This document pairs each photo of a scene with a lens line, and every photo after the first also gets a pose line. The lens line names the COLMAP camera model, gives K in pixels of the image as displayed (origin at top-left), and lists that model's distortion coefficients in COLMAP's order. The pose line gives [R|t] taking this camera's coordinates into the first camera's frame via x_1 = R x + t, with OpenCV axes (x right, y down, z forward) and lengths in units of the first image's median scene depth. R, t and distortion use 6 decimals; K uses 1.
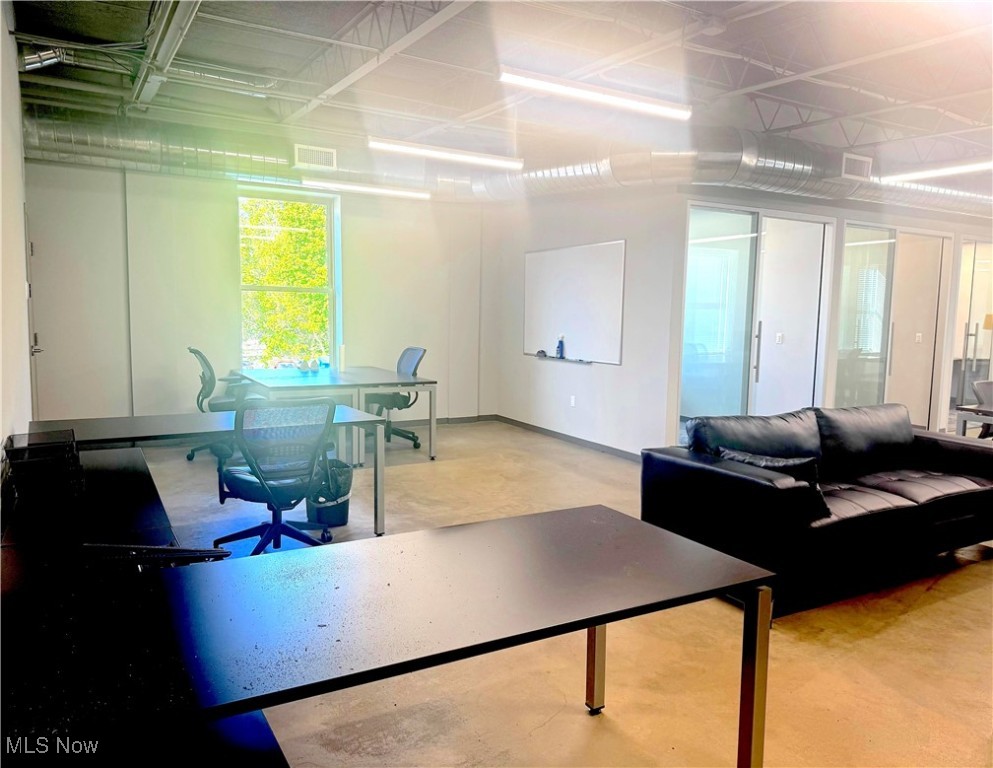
lens RADIAL K [[739.3, 0, 495.3], [0, 739.3, 385.4], [0, 0, 1]] dist [0.056289, -0.015193]
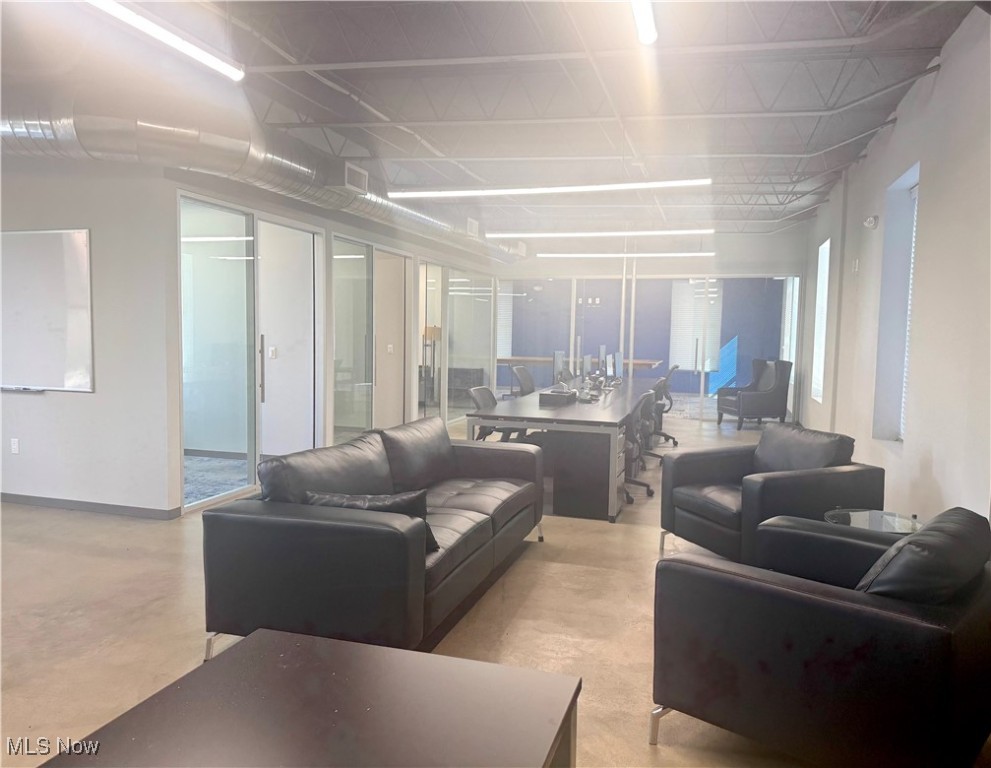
lens RADIAL K [[737.8, 0, 498.0], [0, 737.8, 381.1], [0, 0, 1]] dist [0.056289, -0.015193]
pose [[0.727584, -0.054492, 0.683851, -0.065902], [0.067010, 0.997719, 0.008206, -0.021066], [-0.682738, 0.039854, 0.729575, 0.173618]]
